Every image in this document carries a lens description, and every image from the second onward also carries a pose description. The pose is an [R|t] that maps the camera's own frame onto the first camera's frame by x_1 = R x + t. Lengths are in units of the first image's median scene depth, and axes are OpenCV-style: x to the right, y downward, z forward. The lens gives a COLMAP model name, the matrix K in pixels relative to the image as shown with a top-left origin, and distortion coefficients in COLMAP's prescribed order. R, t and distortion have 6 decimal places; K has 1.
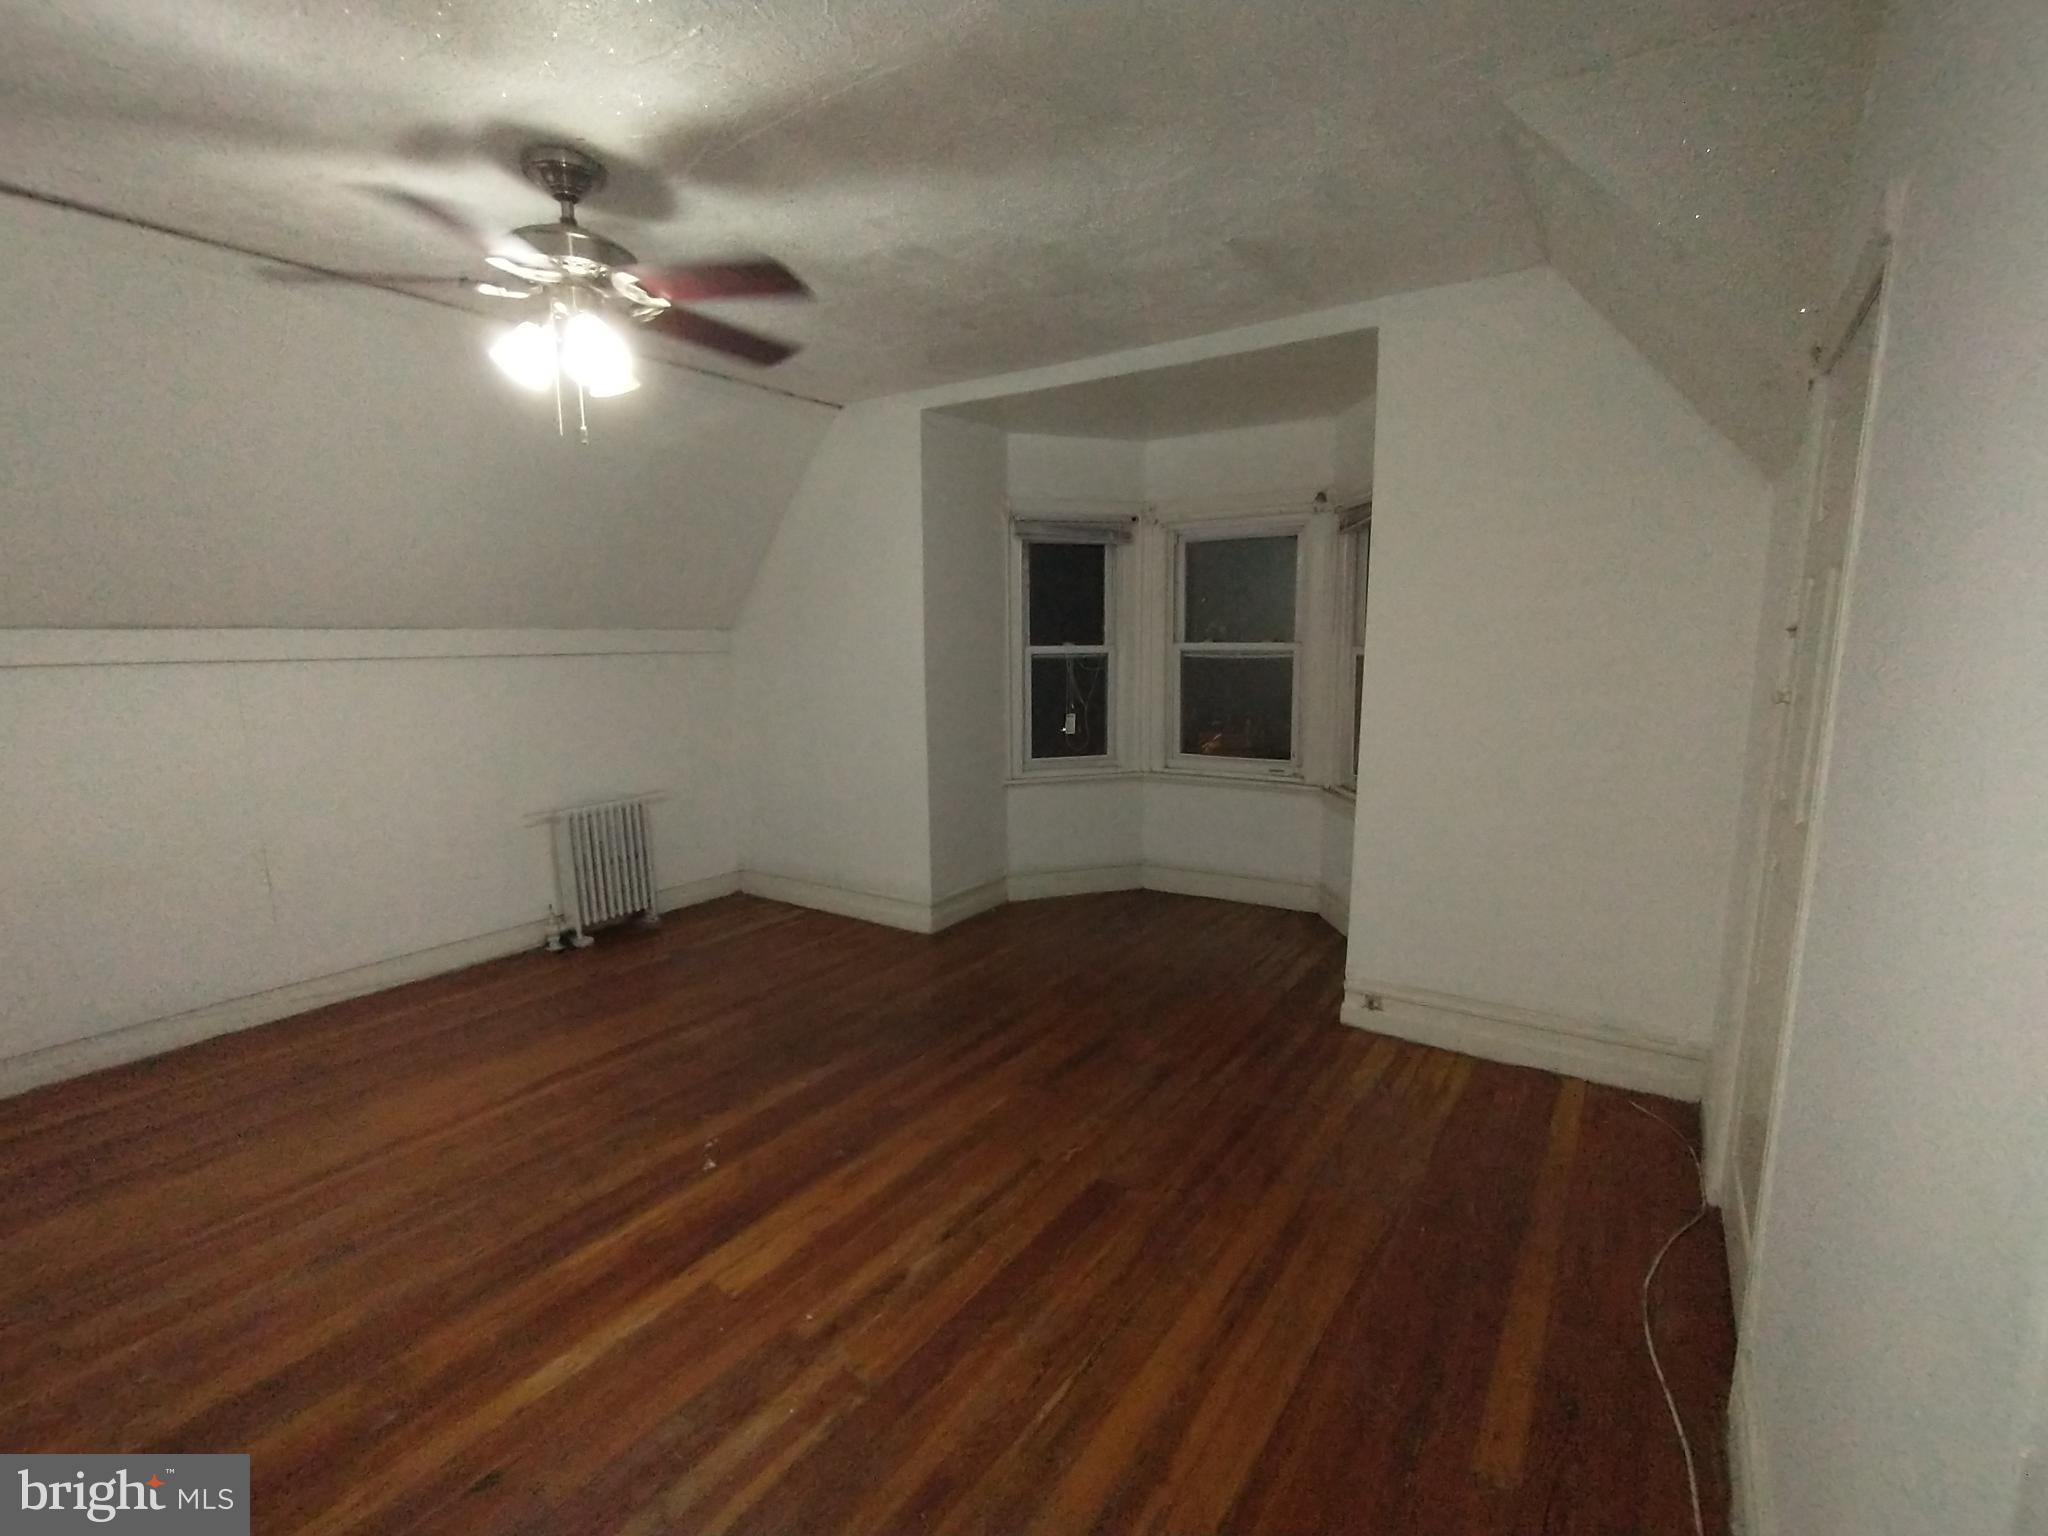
lens RADIAL K [[923.7, 0, 1025.2], [0, 923.7, 778.0], [0, 0, 1]] dist [-0.022985, 0.000087]
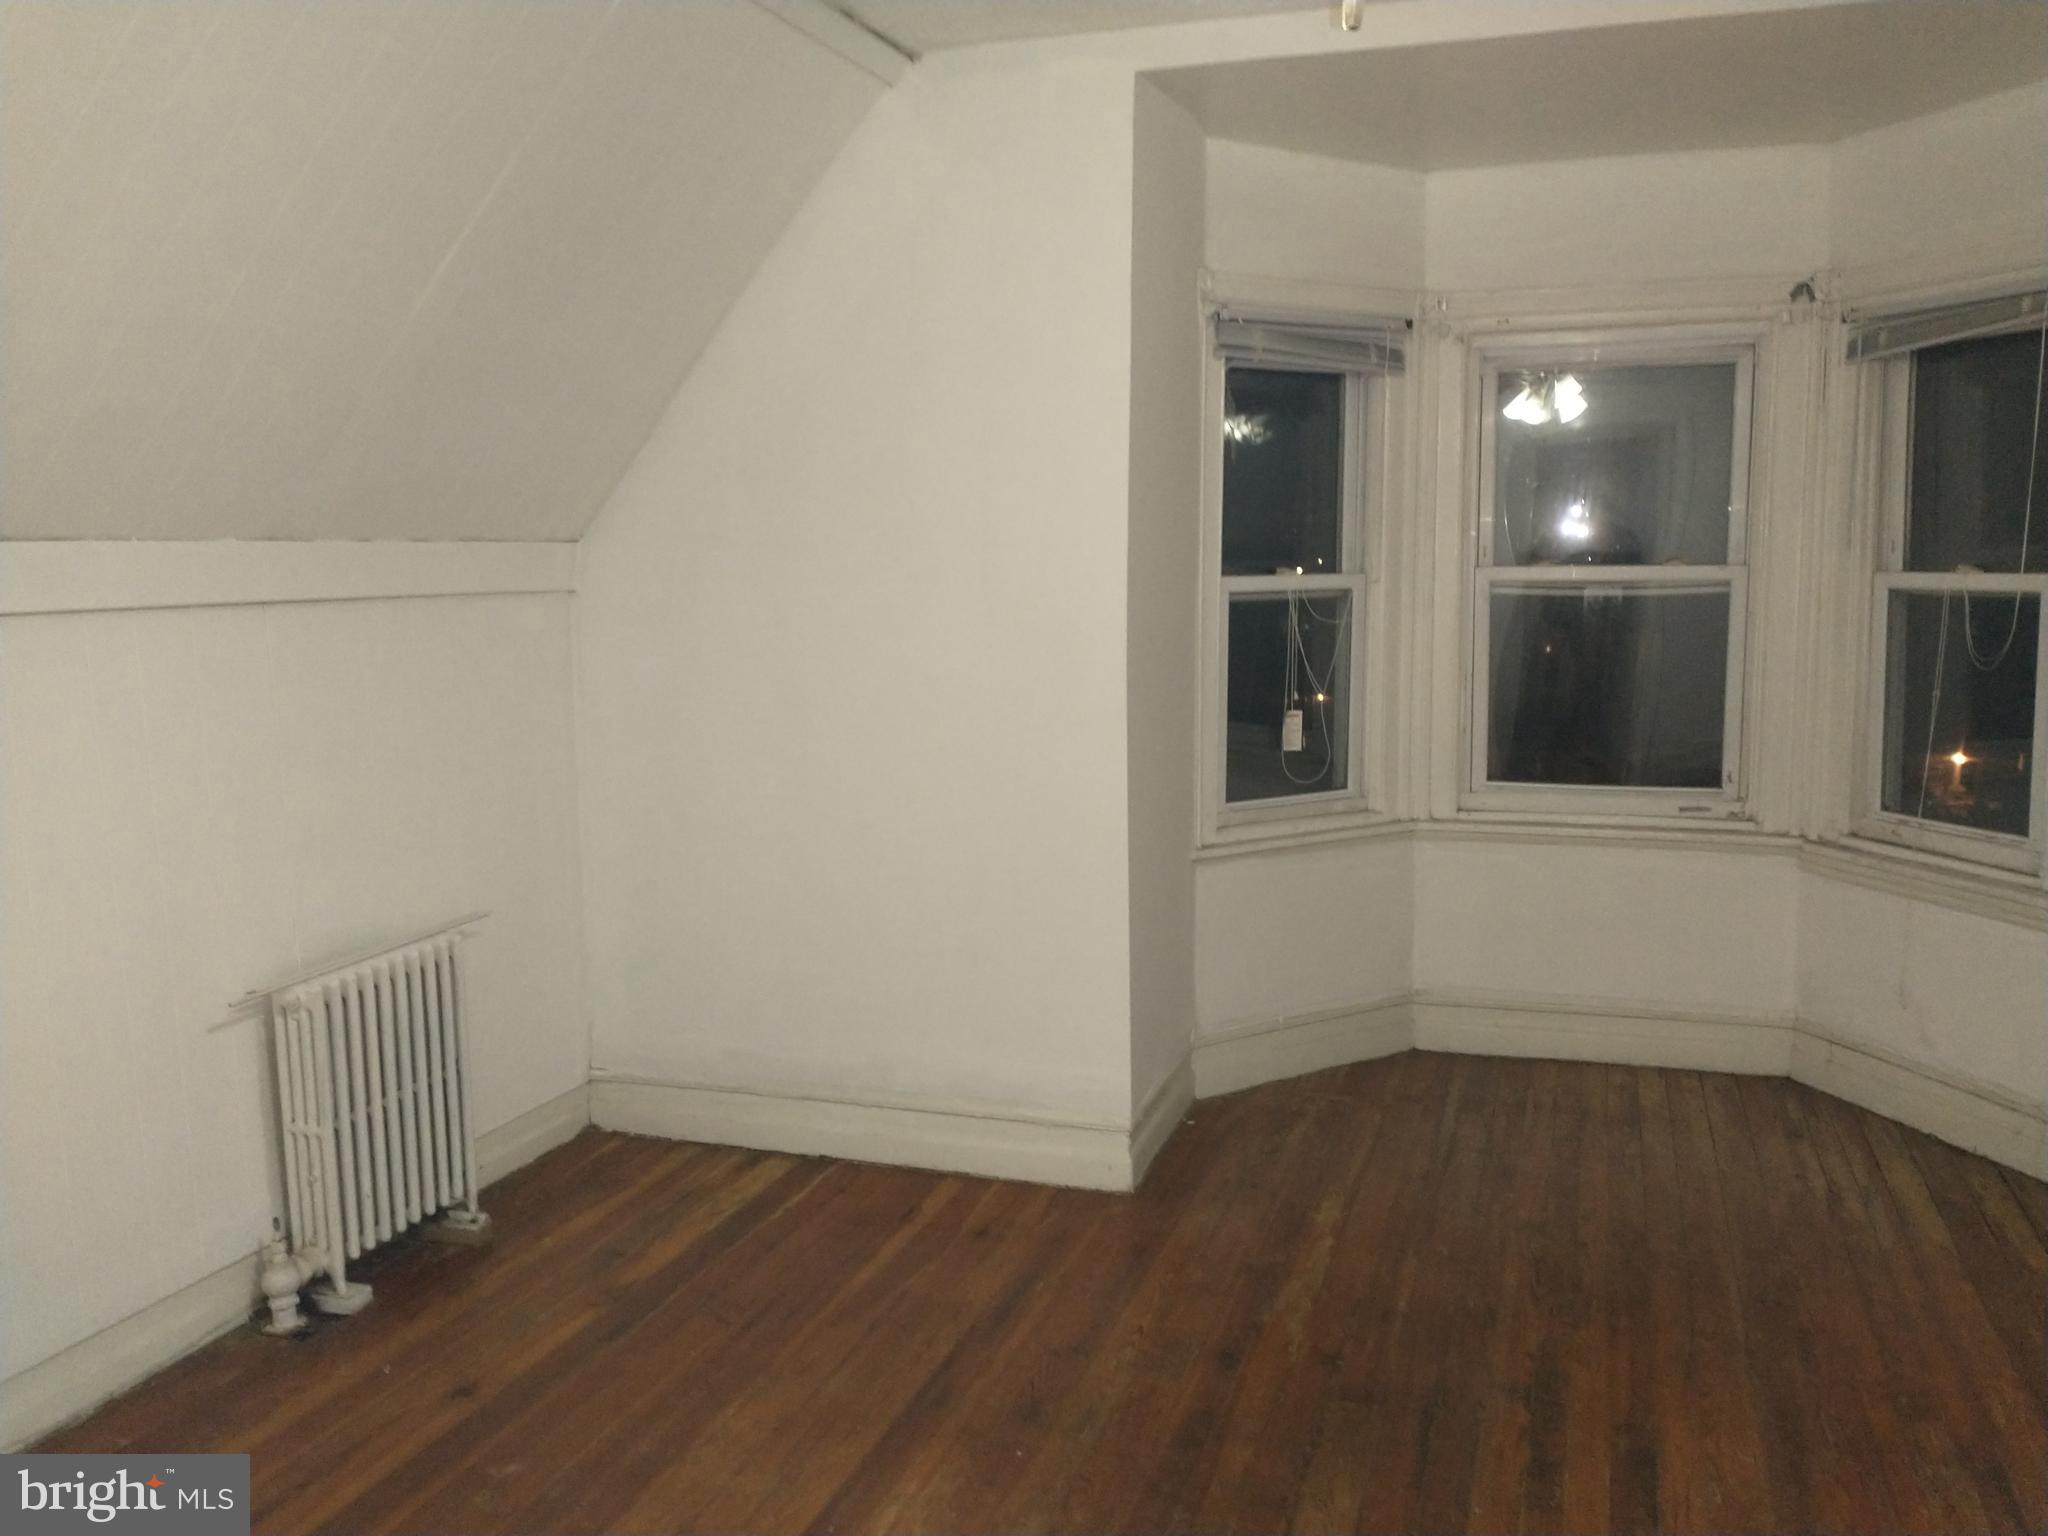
lens RADIAL K [[1665.9, 0, 1024.0], [0, 1665.9, 768.0], [0, 0, 1]] dist [0.040458, -0.117557]
pose [[0.967129, -0.035484, 0.251797, -0.325799], [0.041139, 0.999005, -0.017232, -0.029860], [-0.250935, 0.027024, 0.967627, 0.170460]]
